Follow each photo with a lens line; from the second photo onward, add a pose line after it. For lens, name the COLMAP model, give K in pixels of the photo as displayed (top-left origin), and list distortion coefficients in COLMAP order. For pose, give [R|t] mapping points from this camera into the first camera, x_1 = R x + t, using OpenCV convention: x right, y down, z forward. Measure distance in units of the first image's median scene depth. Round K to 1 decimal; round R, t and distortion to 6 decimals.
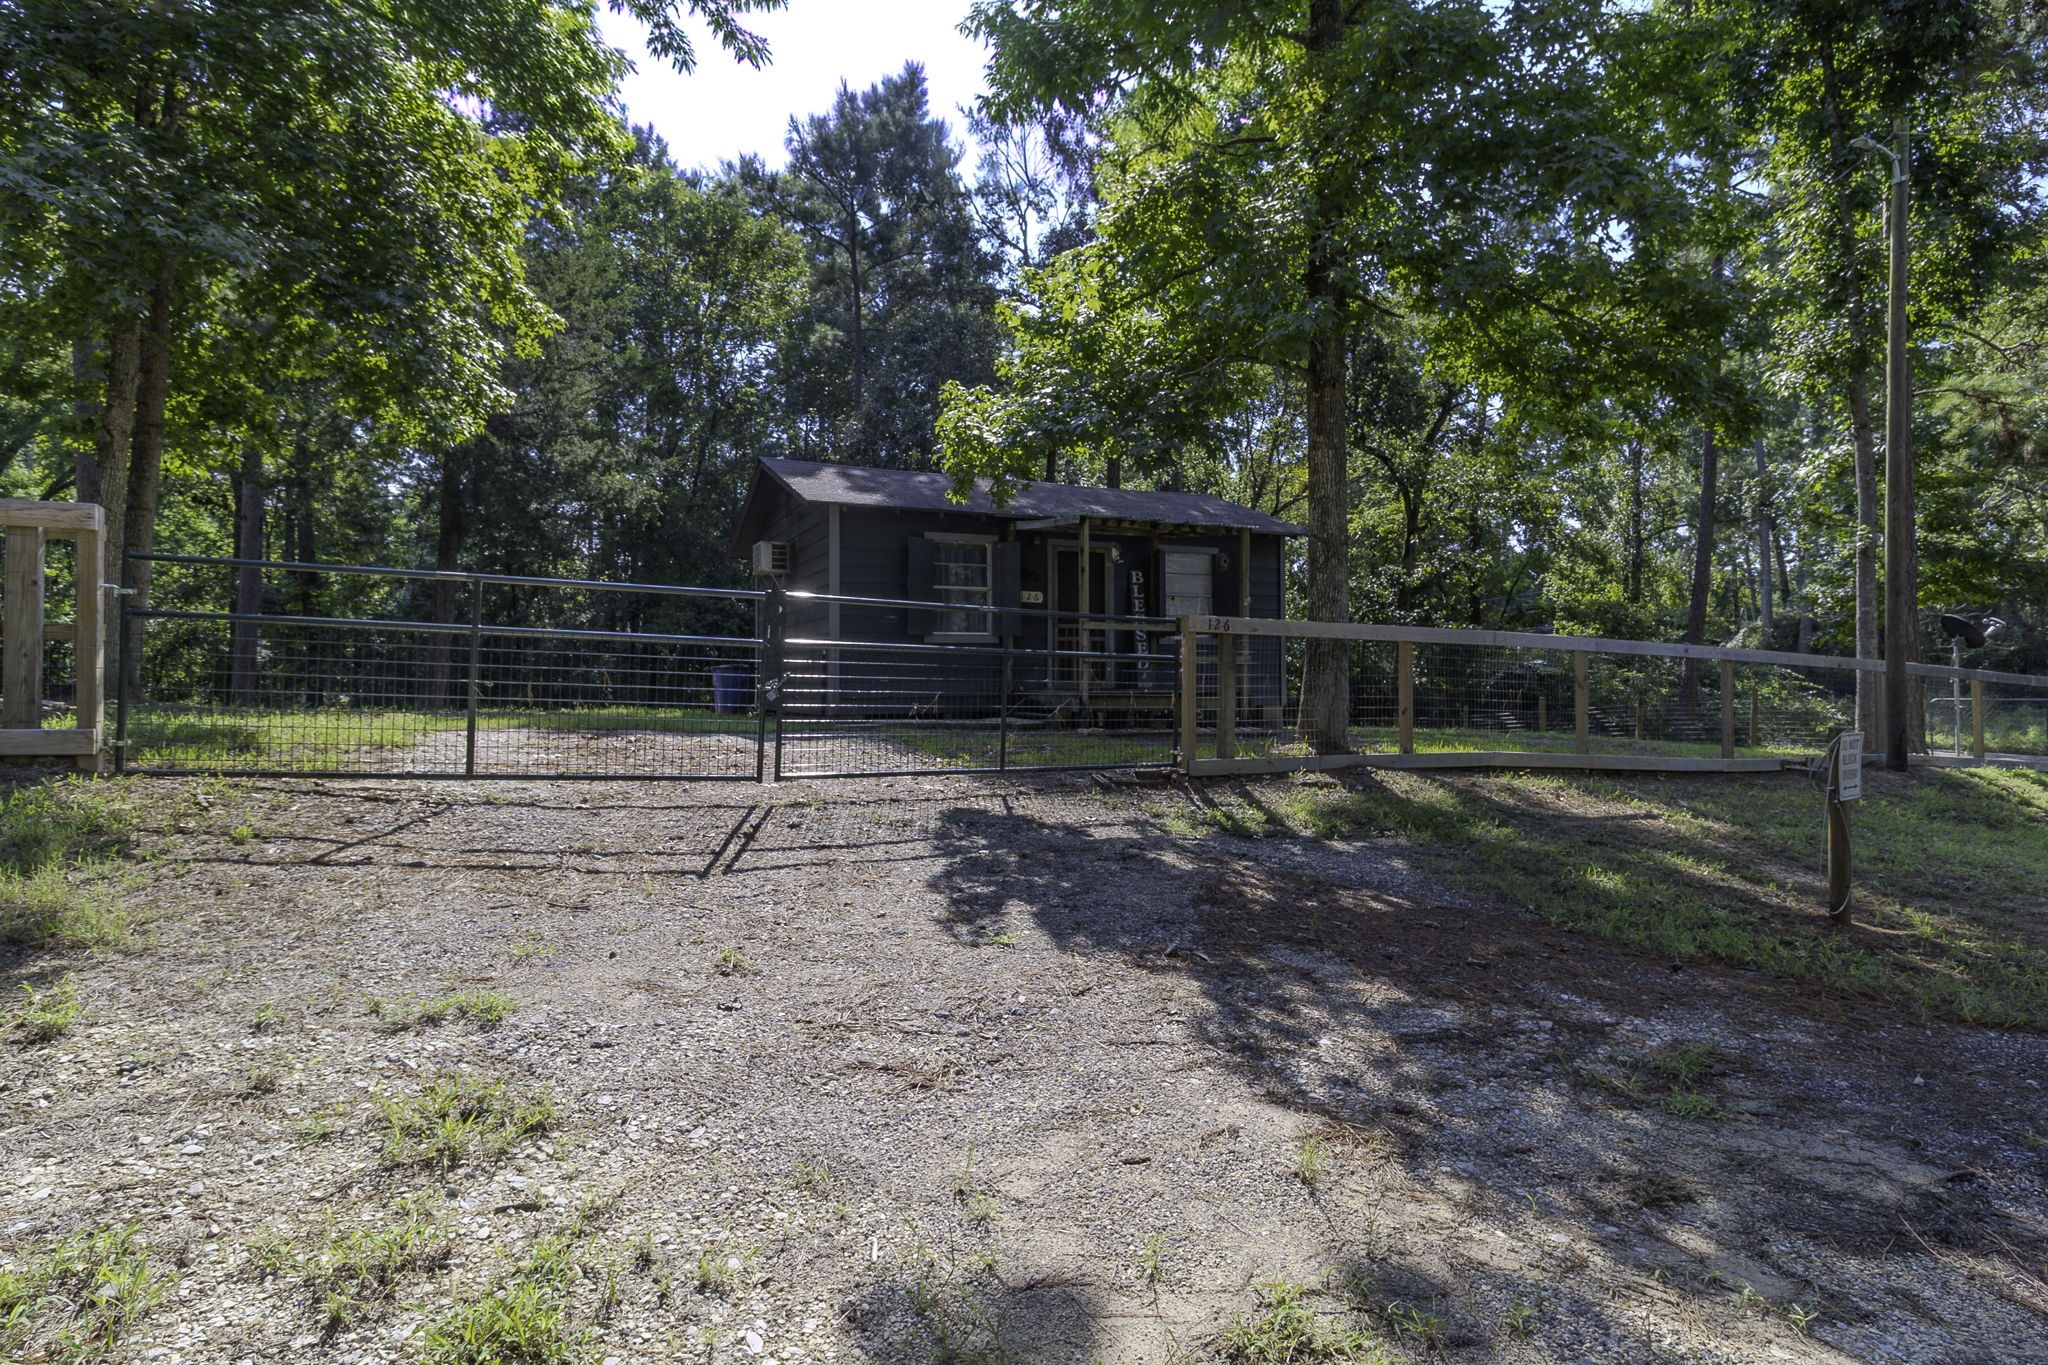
lens RADIAL K [[961.6, 0, 1066.1], [0, 961.6, 681.1], [0, 0, 1]] dist [0.000533, -0.001069]
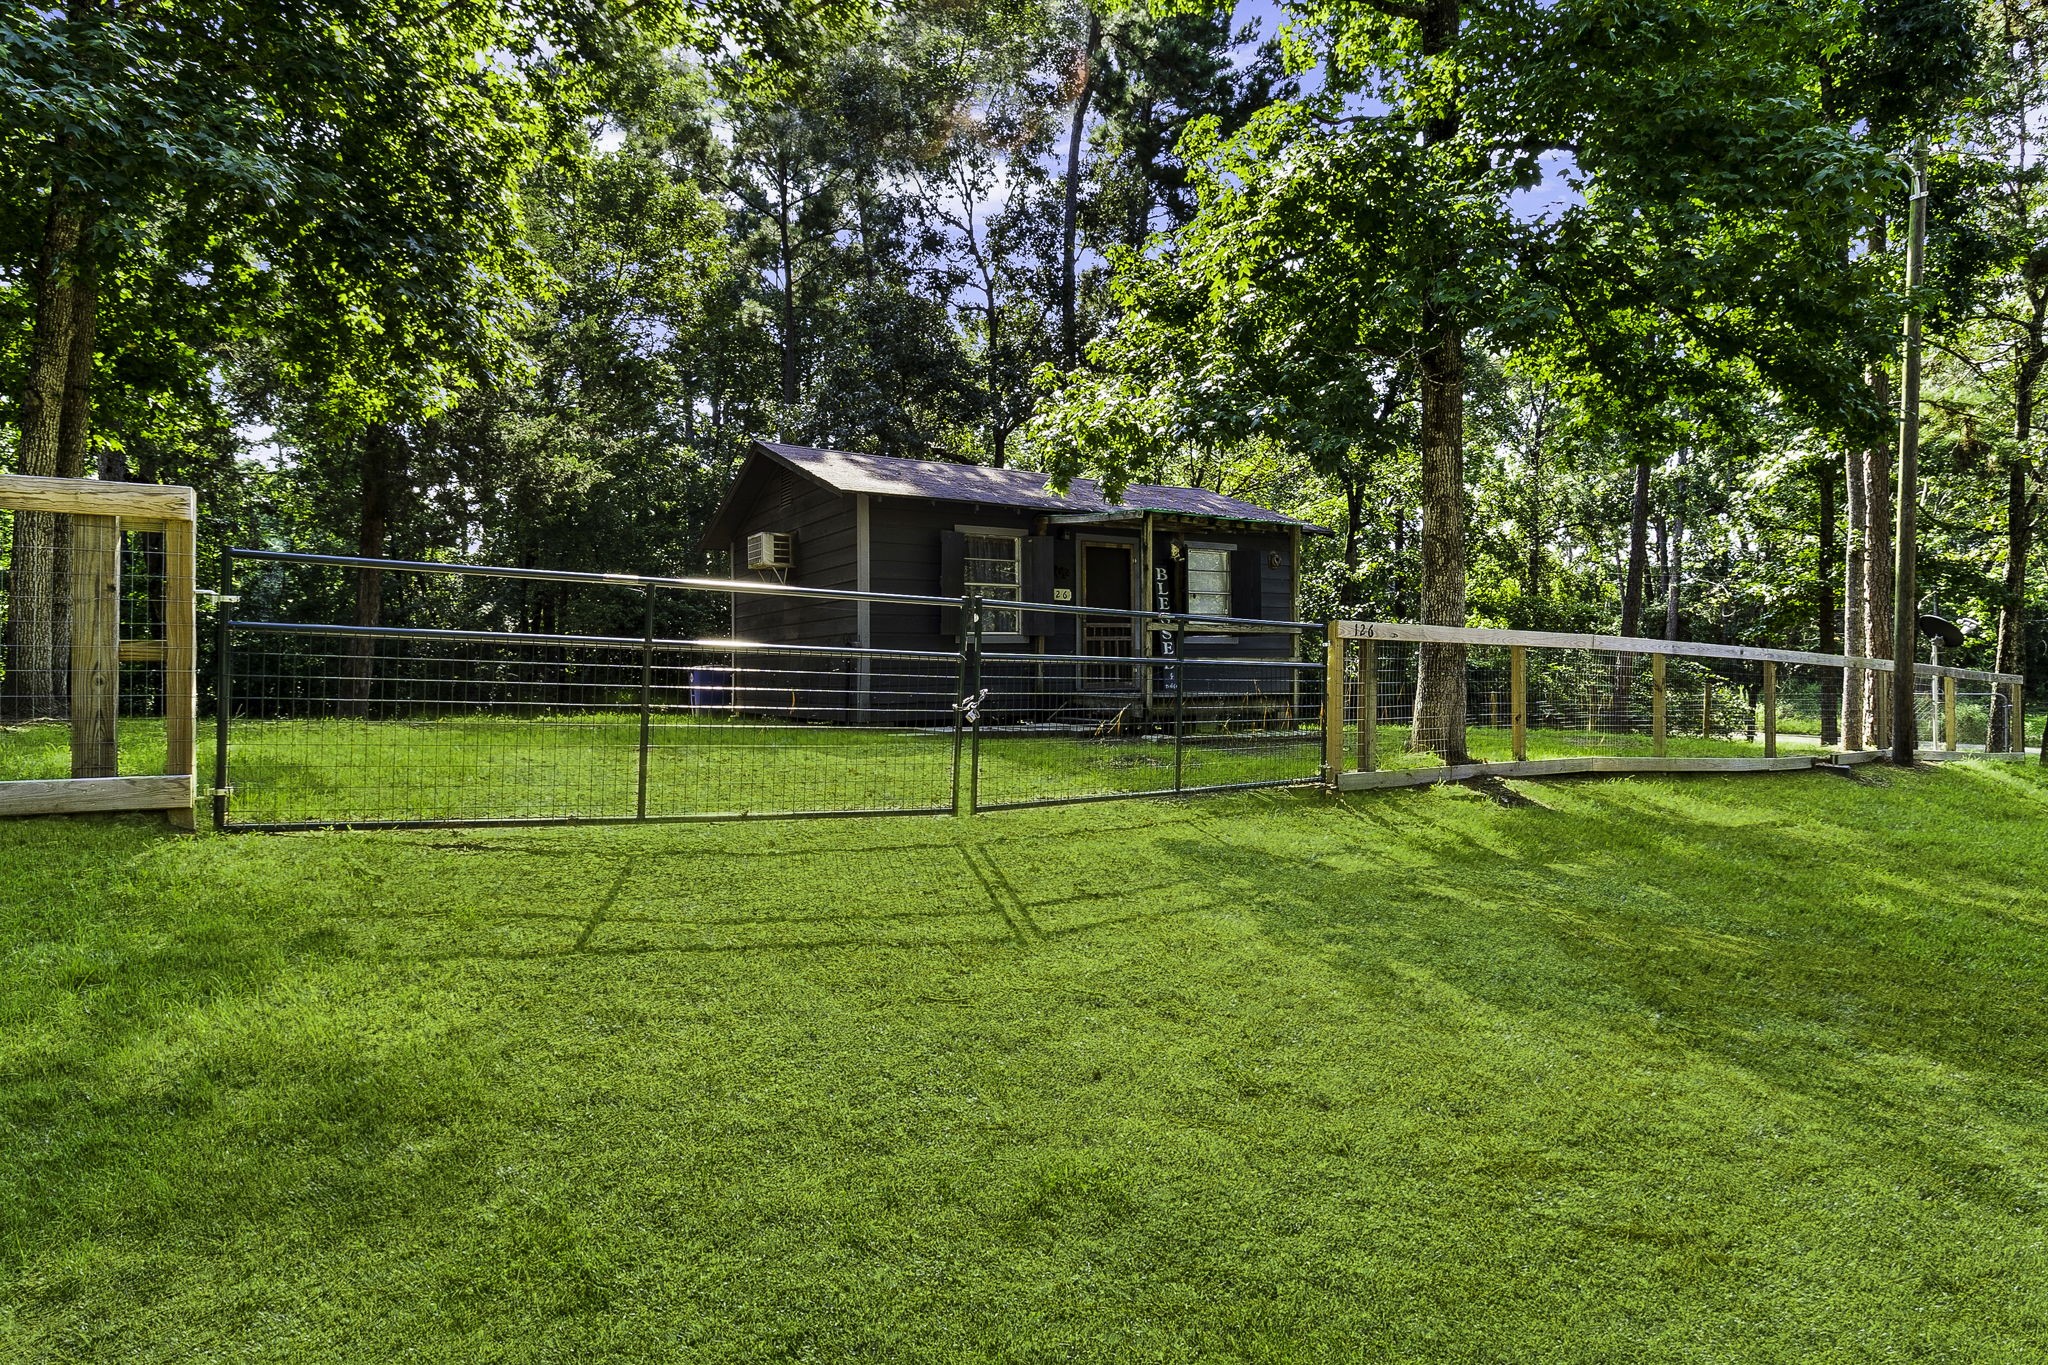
lens RADIAL K [[961.6, 0, 1033.0], [0, 961.6, 676.7], [0, 0, 1]] dist [0.000533, -0.001069]
pose [[0.994309, -0.004658, 0.106435, -0.165983], [0.003942, 0.999968, 0.006932, -0.013265], [-0.106464, -0.006473, 0.994295, 0.060332]]
